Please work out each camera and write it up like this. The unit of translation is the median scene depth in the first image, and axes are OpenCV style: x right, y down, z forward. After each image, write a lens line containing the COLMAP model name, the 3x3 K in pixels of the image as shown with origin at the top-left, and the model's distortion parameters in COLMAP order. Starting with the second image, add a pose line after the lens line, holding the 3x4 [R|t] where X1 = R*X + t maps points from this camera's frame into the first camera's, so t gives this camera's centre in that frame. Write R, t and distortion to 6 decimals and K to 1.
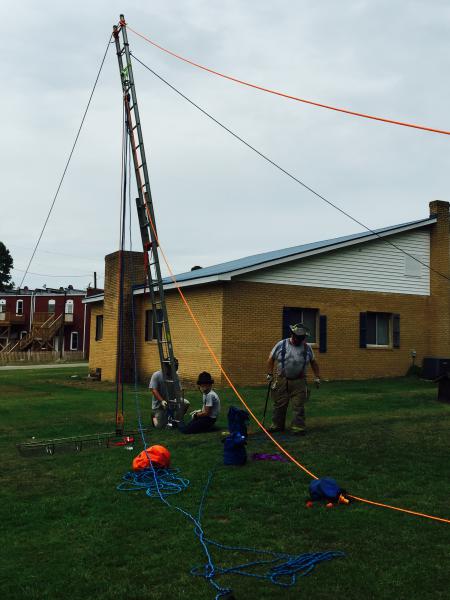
lens RADIAL K [[679.7, 0, 225.0], [0, 679.7, 293.8], [0, 0, 1]] dist [0.055636, 0.009769]
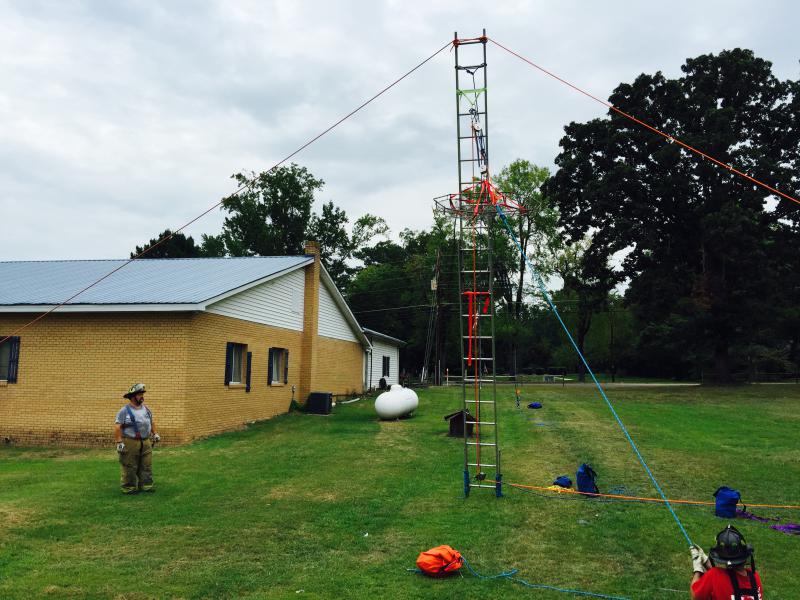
lens RADIAL K [[676.2, 0, 399.5], [0, 676.2, 297.0], [0, 0, 1]] dist [0.072636, -0.126489]
pose [[0.633488, 0.077959, 0.769815, -0.388756], [-0.062125, 0.996824, -0.049825, -0.007720], [-0.771254, -0.016262, 0.636319, 0.229361]]
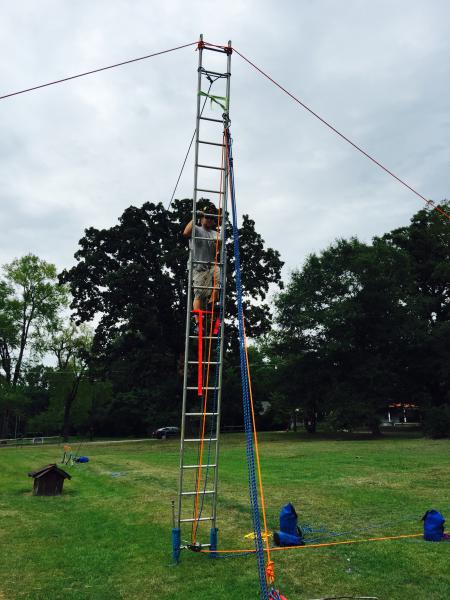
lens RADIAL K [[510.4, 0, 227.0], [0, 510.4, 296.9], [0, 0, 1]] dist [0.078637, -0.109214]
pose [[0.080850, 0.241840, 0.966942, -0.310017], [-0.049425, 0.969897, -0.238447, 0.023125], [-0.995500, -0.028512, 0.090369, 0.417882]]
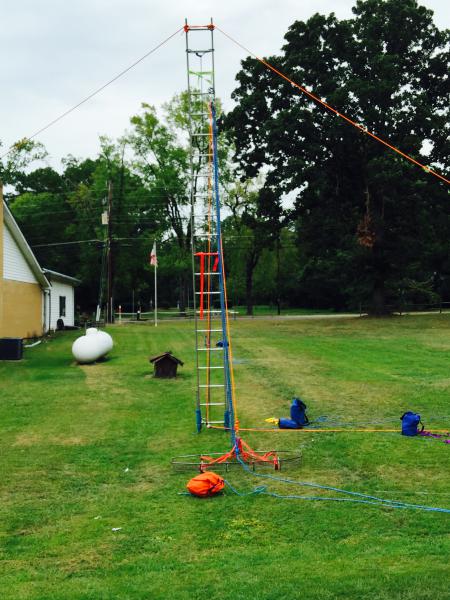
lens RADIAL K [[714.8, 0, 227.0], [0, 714.8, 299.0], [0, 0, 1]] dist [0.040034, -0.034716]
pose [[0.428564, -0.010255, 0.903453, -0.475855], [-0.057324, 0.997612, 0.038516, -0.022499], [-0.901691, -0.068296, 0.426953, 0.236044]]
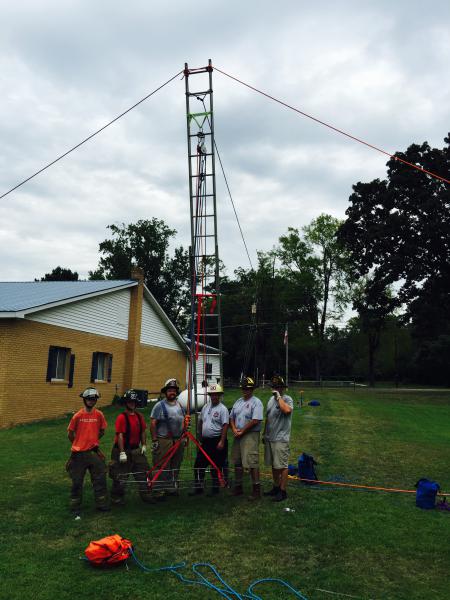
lens RADIAL K [[505.9, 0, 225.0], [0, 505.9, 300.0], [0, 0, 1]] dist [0.078675, -0.125864]
pose [[0.661678, 0.116449, 0.740690, -0.288083], [-0.074767, 0.993190, -0.089355, -0.001078], [-0.746051, 0.003746, 0.665879, 0.217728]]
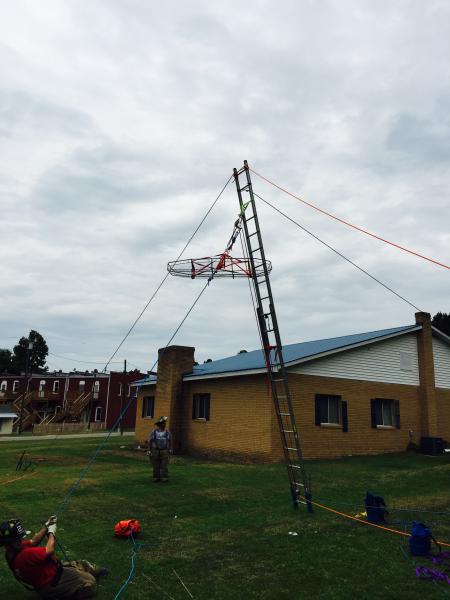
lens RADIAL K [[505.9, 0, 225.0], [0, 505.9, 300.0], [0, 0, 1]] dist [0.078675, -0.125864]
pose [[0.998210, 0.023351, 0.055065, -0.114730], [-0.014918, 0.988746, -0.148858, -0.008245], [-0.057922, 0.147770, 0.987324, 0.055986]]
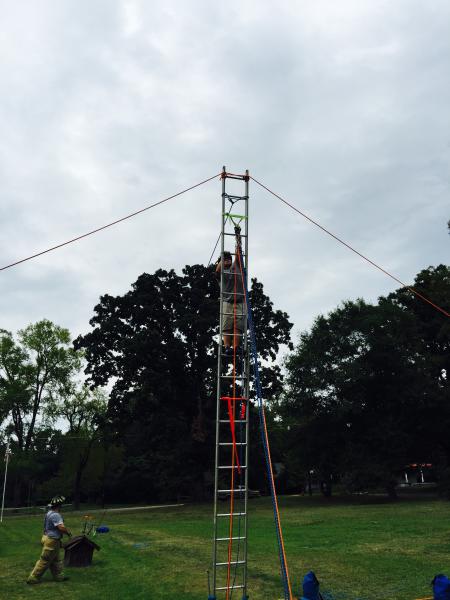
lens RADIAL K [[511.3, 0, 227.5], [0, 511.3, 296.6], [0, 0, 1]] dist [0.077033, -0.126339]
pose [[0.100552, 0.344363, 0.933436, -0.363453], [-0.032494, 0.938827, -0.342852, 0.016261], [-0.994401, 0.004144, 0.105590, 0.423145]]
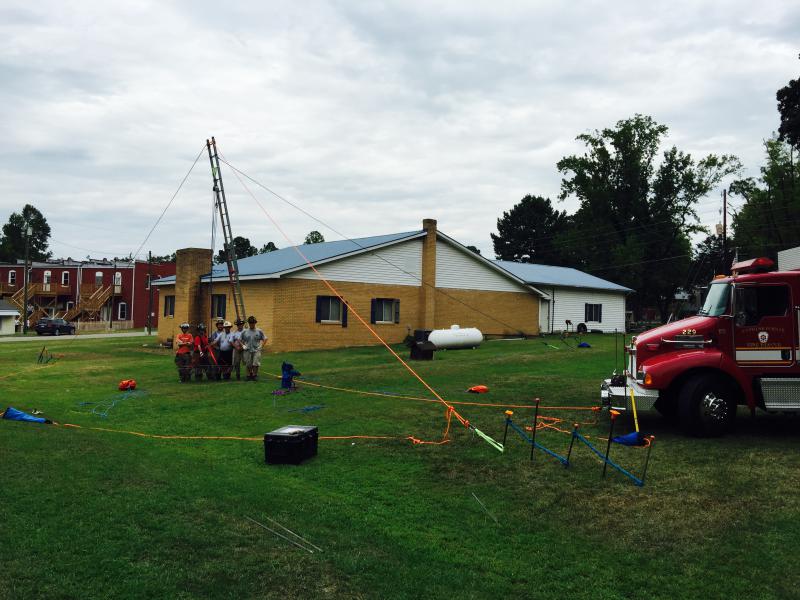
lens RADIAL K [[680.6, 0, 414.5], [0, 680.6, 301.1], [0, 0, 1]] dist [0.078637, -0.109214]
pose [[0.977056, 0.006122, 0.212897, -0.014299], [-0.019125, 0.998070, 0.059073, -0.048182], [-0.212124, -0.061789, 0.975287, -0.362469]]
